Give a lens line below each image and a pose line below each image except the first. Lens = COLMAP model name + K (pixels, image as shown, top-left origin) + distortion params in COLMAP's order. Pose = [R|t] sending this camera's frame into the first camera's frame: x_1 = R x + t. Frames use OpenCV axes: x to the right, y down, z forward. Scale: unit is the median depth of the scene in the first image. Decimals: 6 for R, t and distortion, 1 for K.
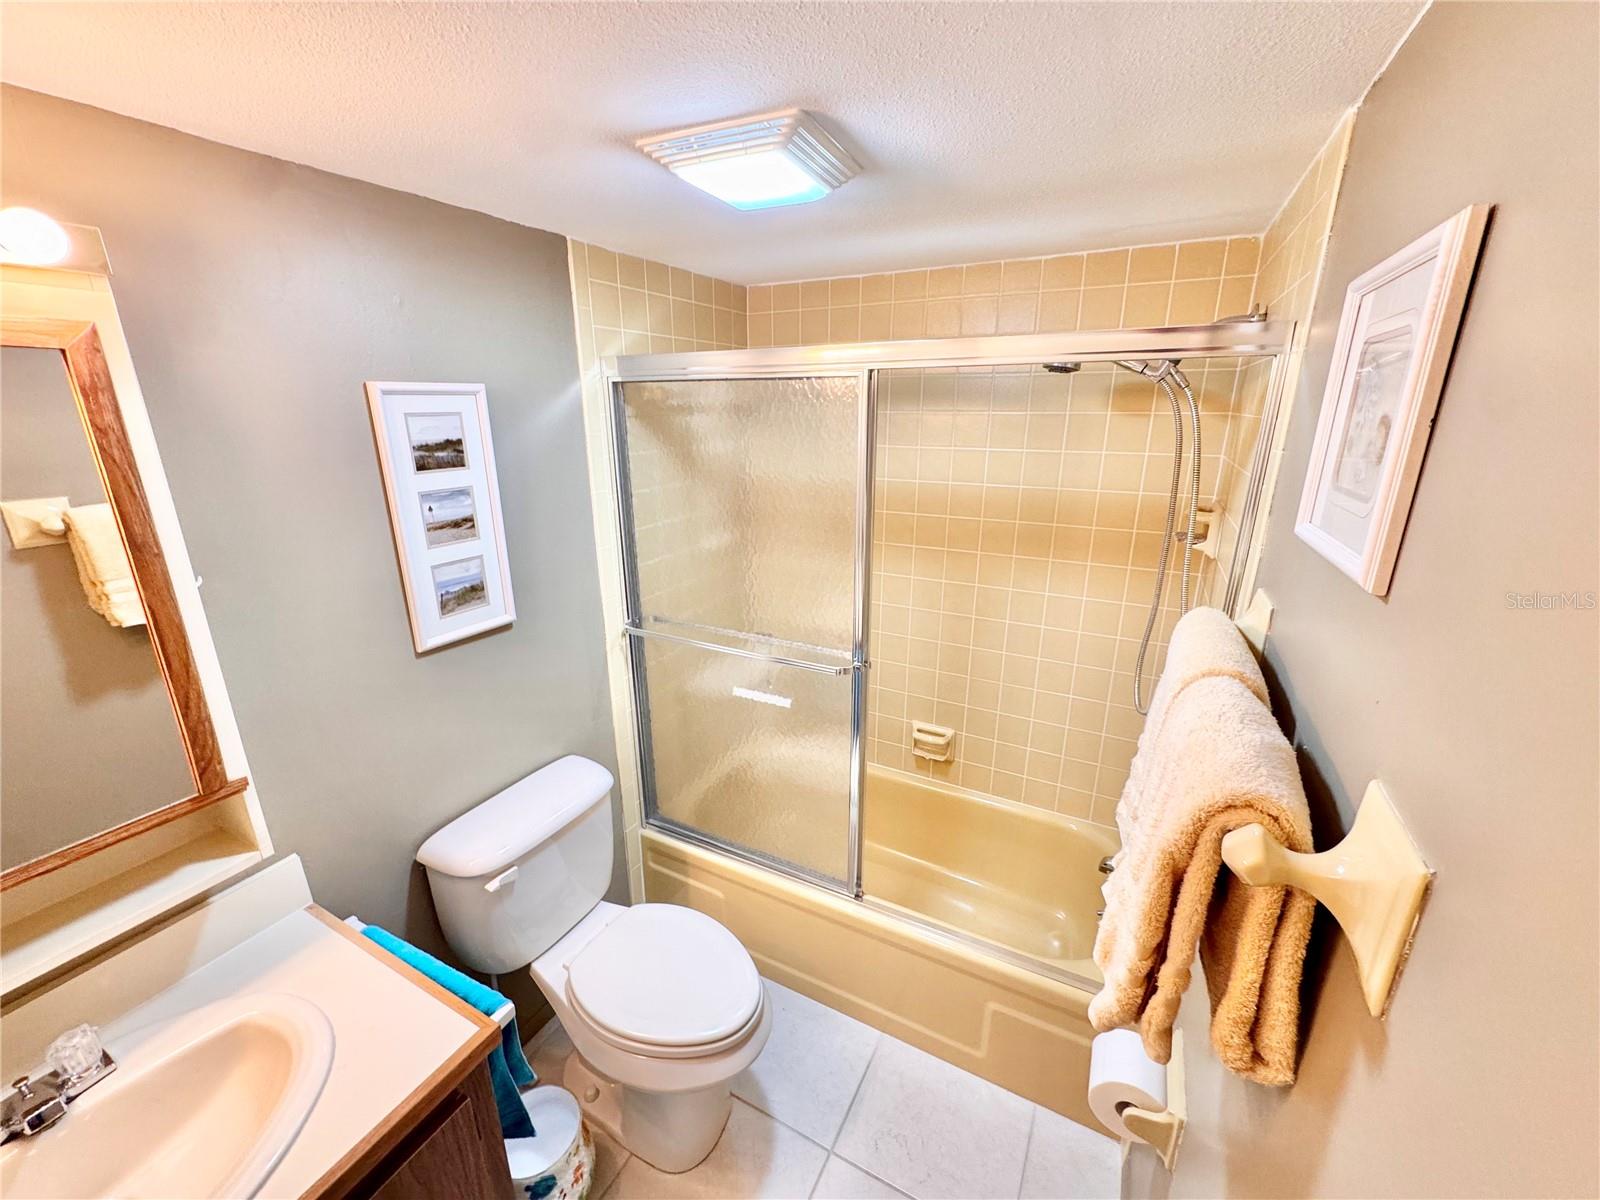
lens RADIAL K [[641.9, 0, 802.3], [0, 641.9, 599.7], [0, 0, 1]] dist [-0.004348, 0.001399]
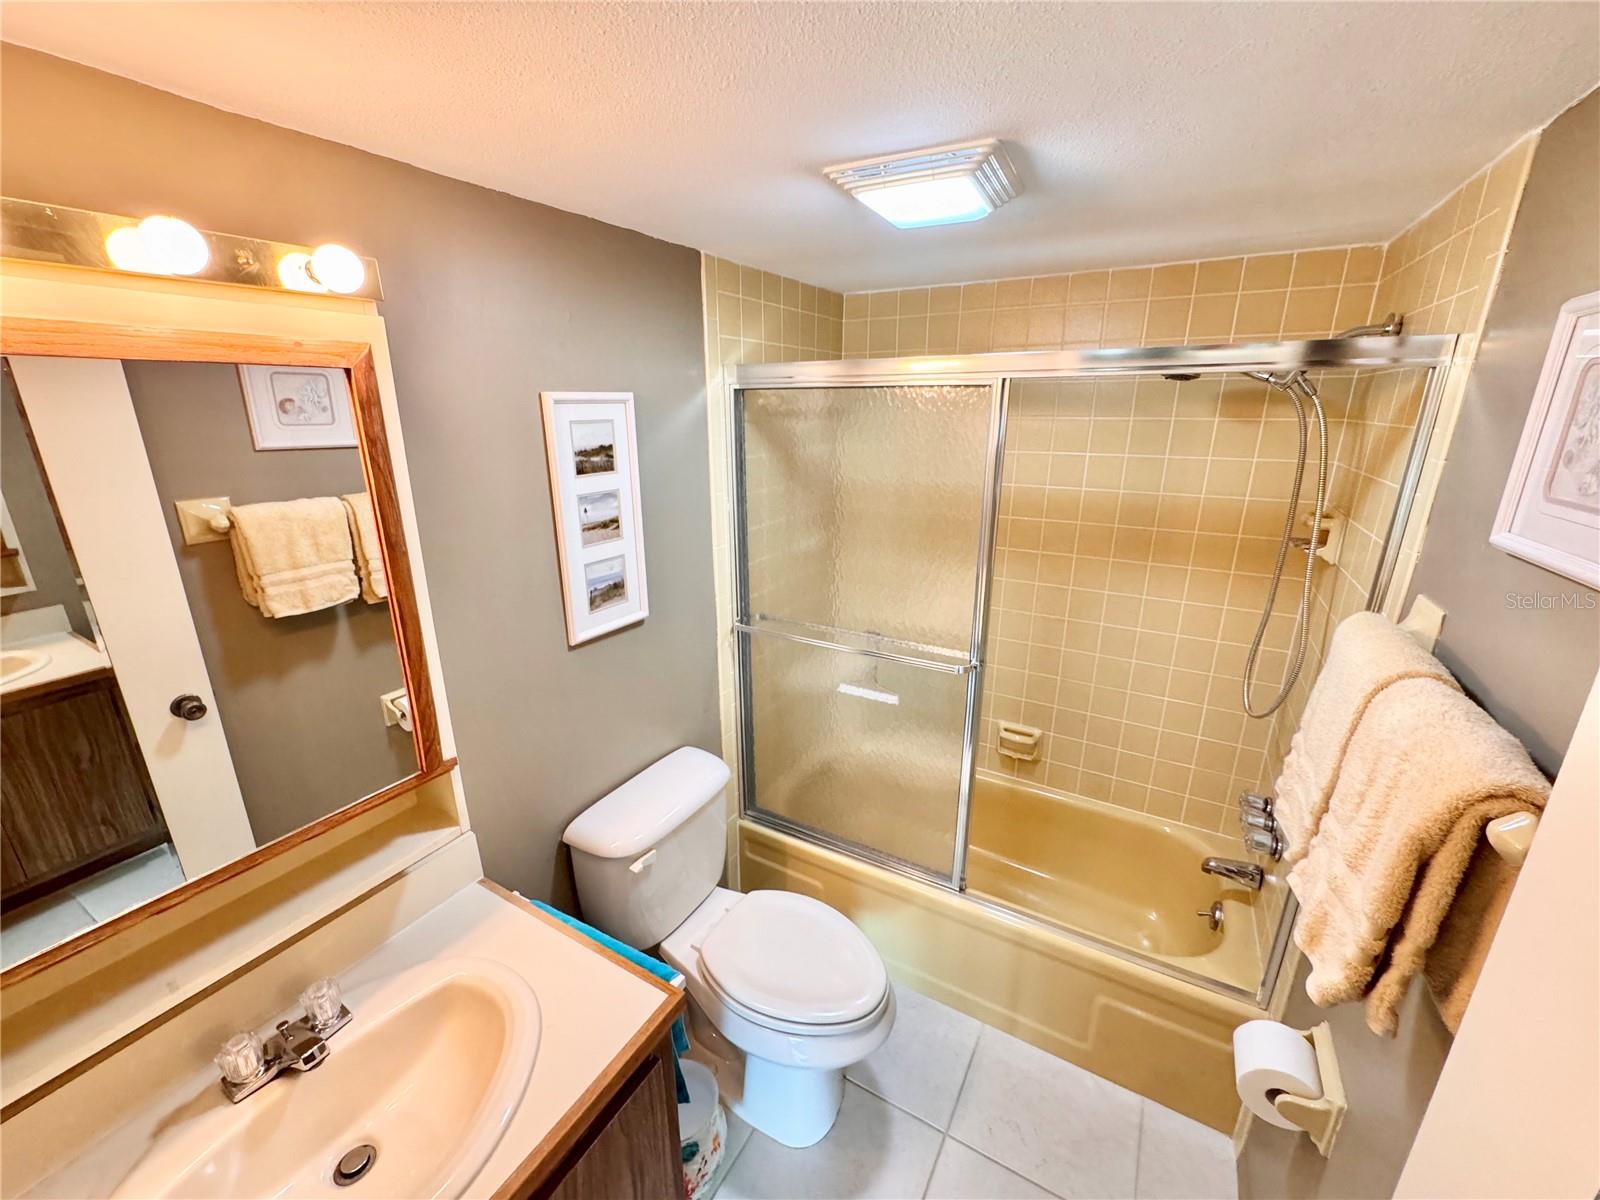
lens RADIAL K [[641.9, 0, 805.2], [0, 641.9, 599.7], [0, 0, 1]] dist [-0.004348, 0.001399]
pose [[0.999170, 0.011658, -0.039034, -0.163138], [-0.011656, 0.999932, 0.000285, 0.001452], [0.039034, 0.000171, 0.999238, -0.045318]]
